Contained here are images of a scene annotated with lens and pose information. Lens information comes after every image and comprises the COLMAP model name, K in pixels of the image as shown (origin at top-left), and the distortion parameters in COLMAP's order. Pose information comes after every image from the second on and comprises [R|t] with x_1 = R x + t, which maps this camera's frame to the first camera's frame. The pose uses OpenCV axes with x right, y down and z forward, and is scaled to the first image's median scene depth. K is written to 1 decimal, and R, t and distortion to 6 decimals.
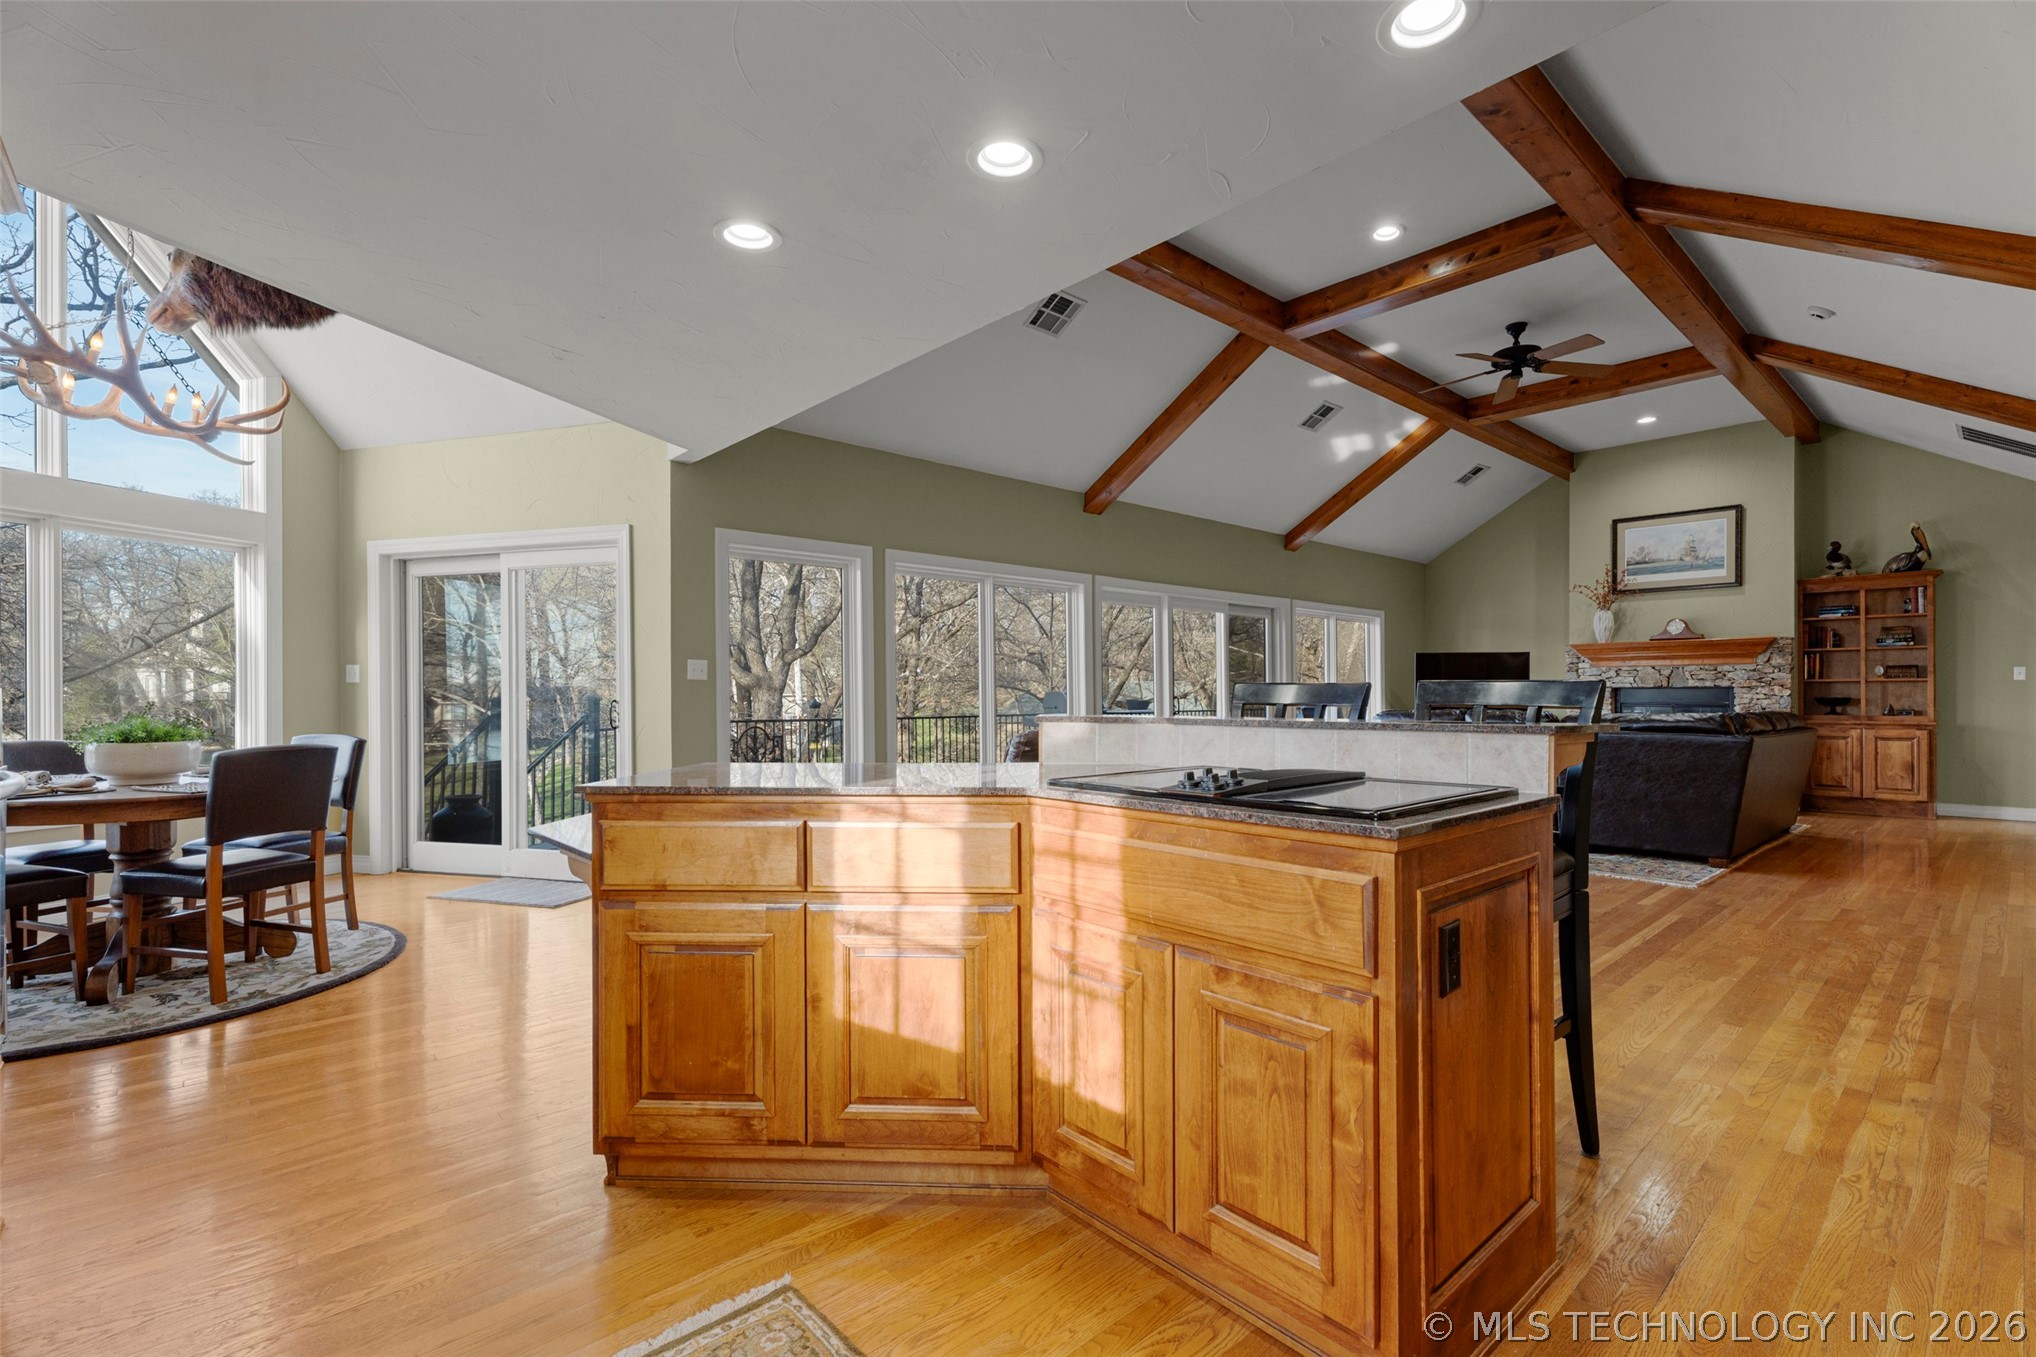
lens RADIAL K [[904.0, 0, 1025.6], [0, 904.0, 676.2], [0, 0, 1]] dist [0.005207, -0.002152]
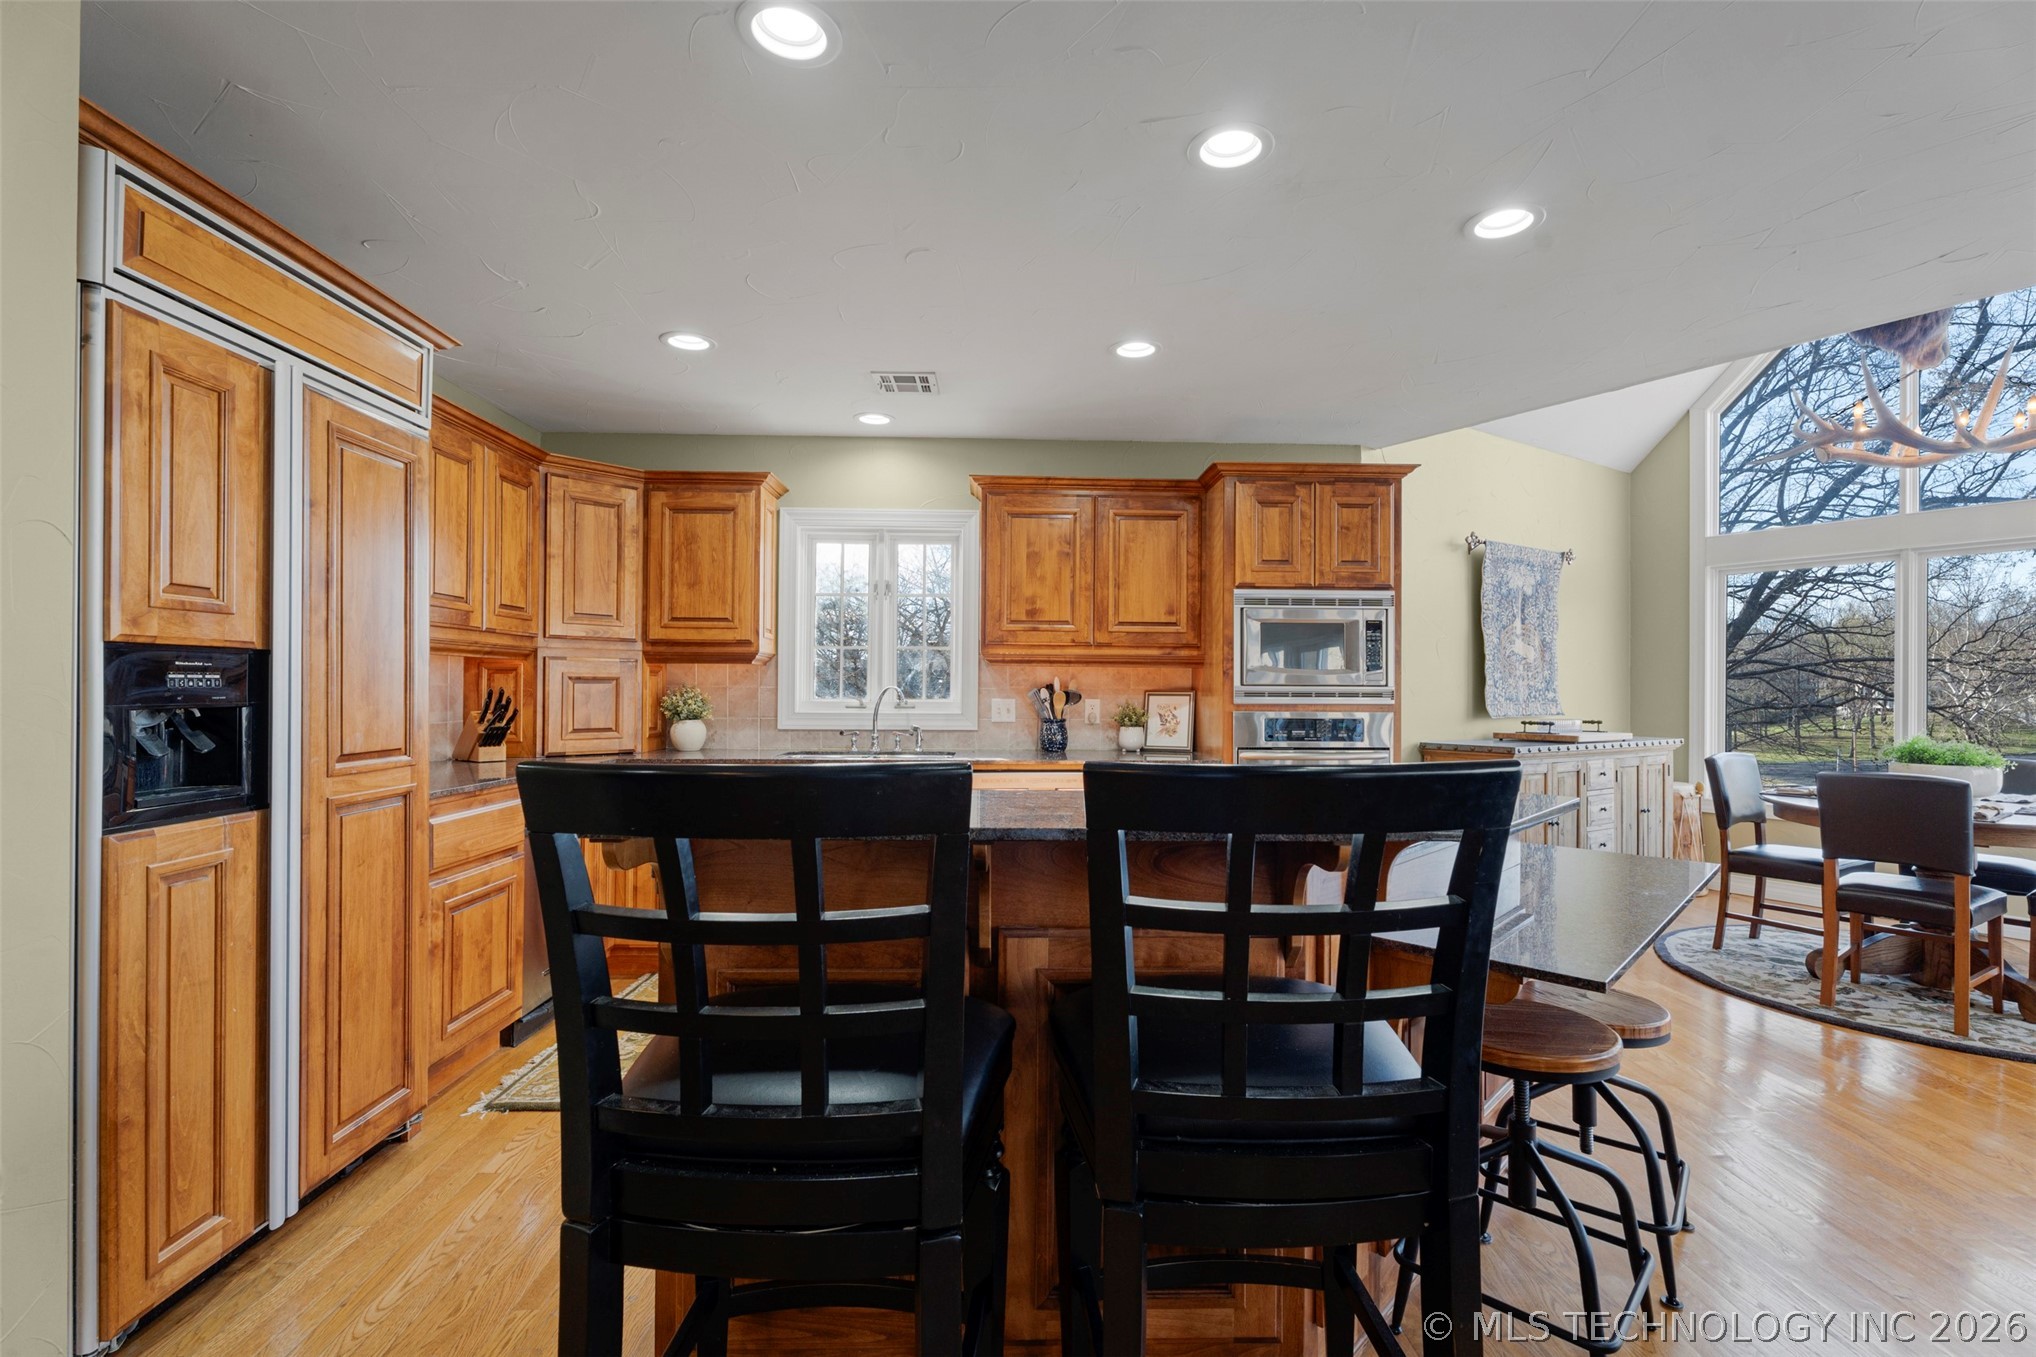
lens RADIAL K [[904.0, 0, 1033.6], [0, 904.0, 678.1], [0, 0, 1]] dist [0.005207, -0.002152]
pose [[-0.638521, -0.007685, -0.769566, 0.204355], [0.012635, 0.999711, -0.020466, -0.006838], [0.769500, -0.022791, -0.638239, 0.363617]]
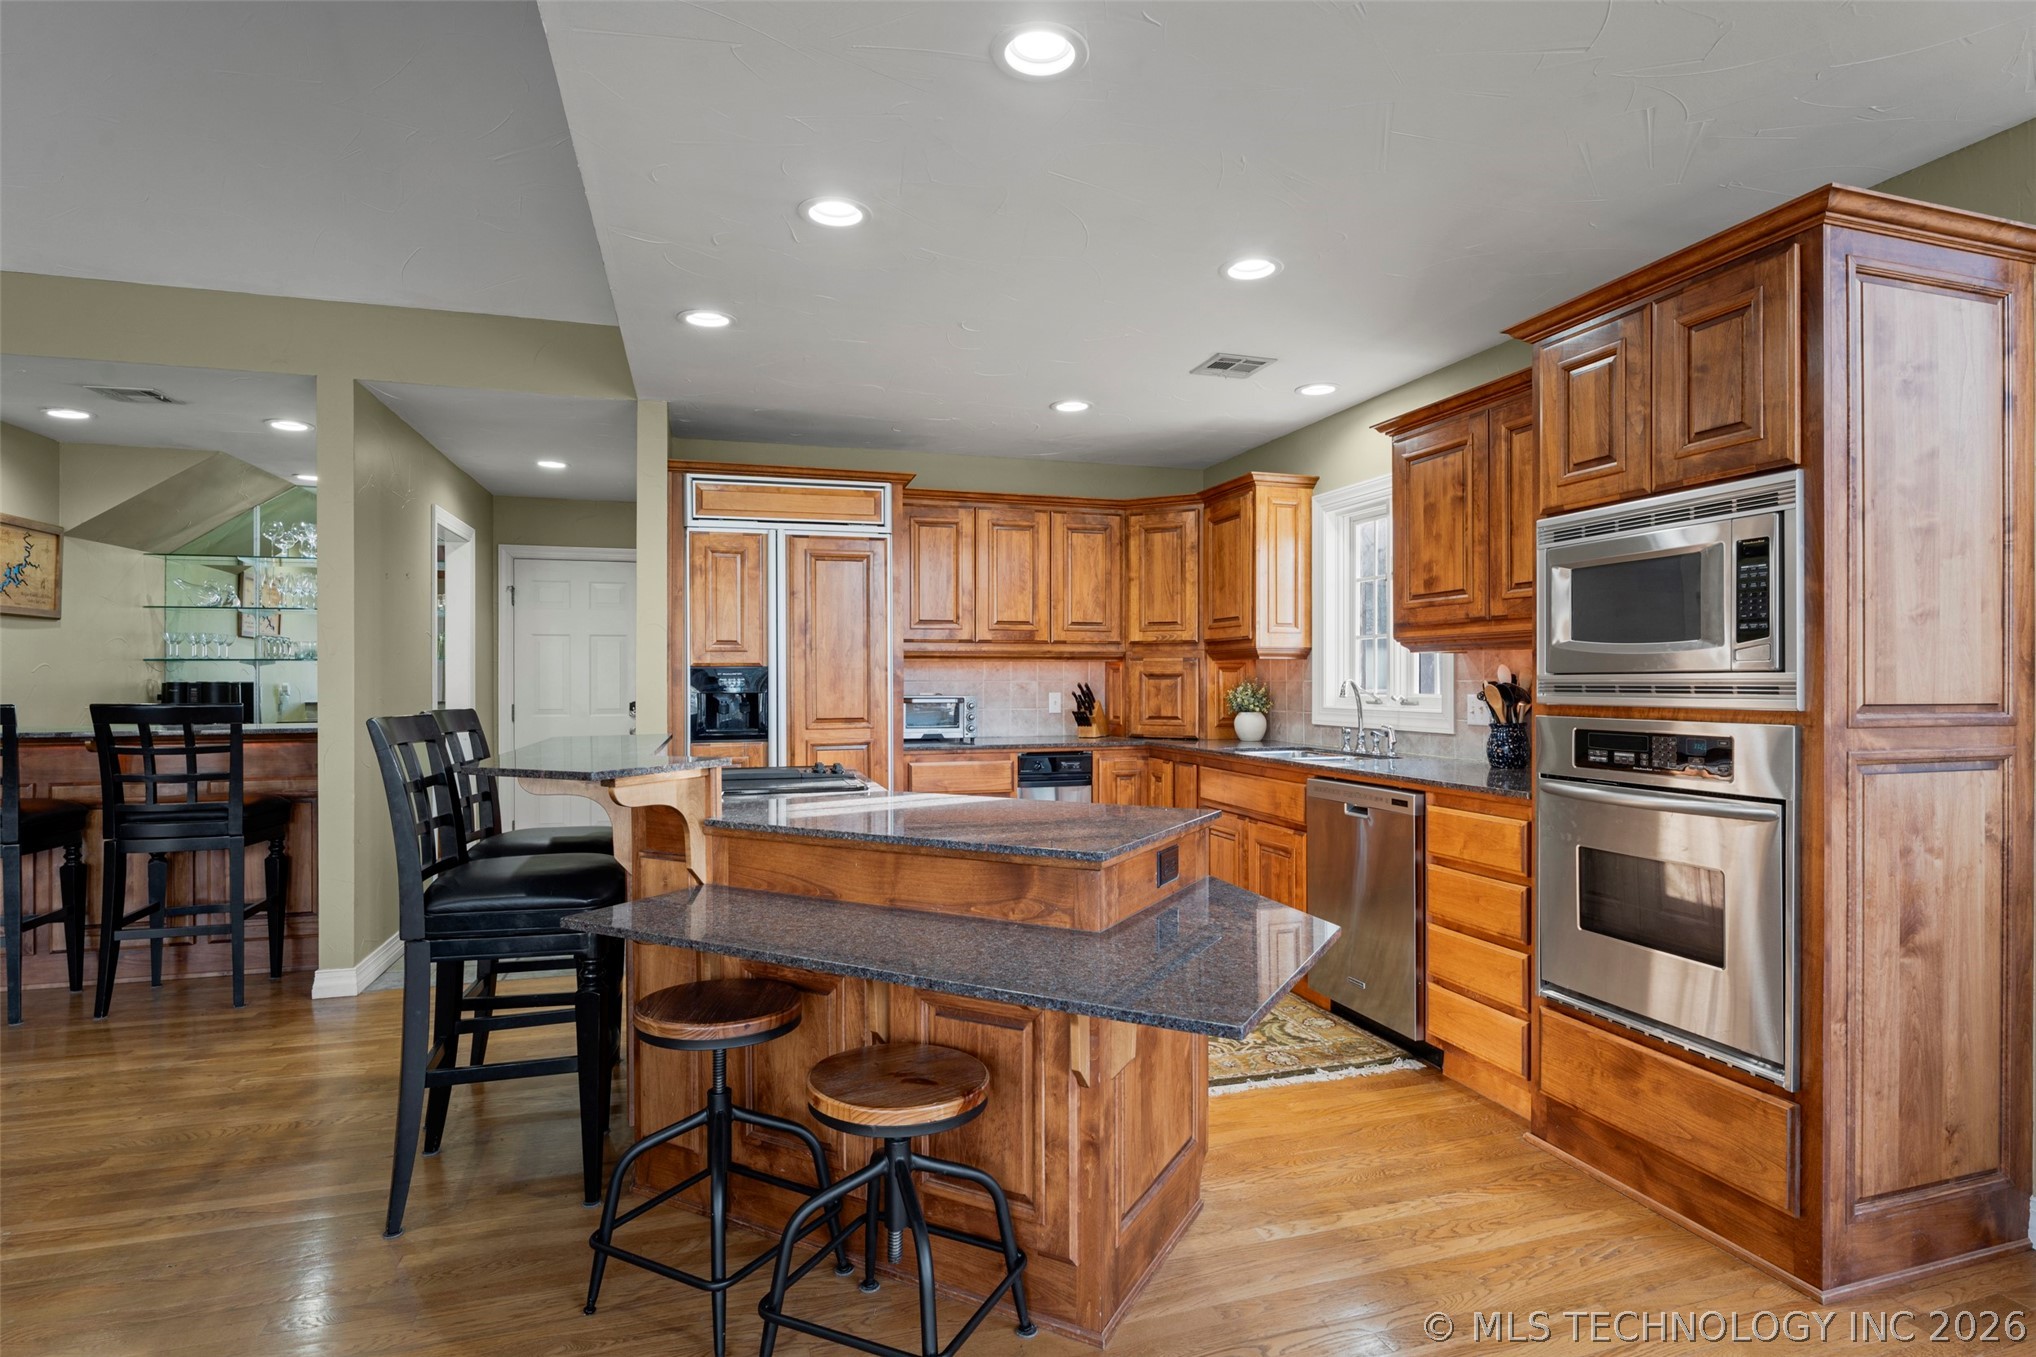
lens RADIAL K [[1029.6, 0, 1027.1], [0, 1029.6, 674.1], [0, 0, 1]] dist [0.004168, 0.000683]
pose [[-0.910450, 0.010217, 0.413494, -0.182038], [-0.000882, 0.999645, -0.026642, -0.002670], [-0.413619, -0.024621, -0.910117, 0.506927]]
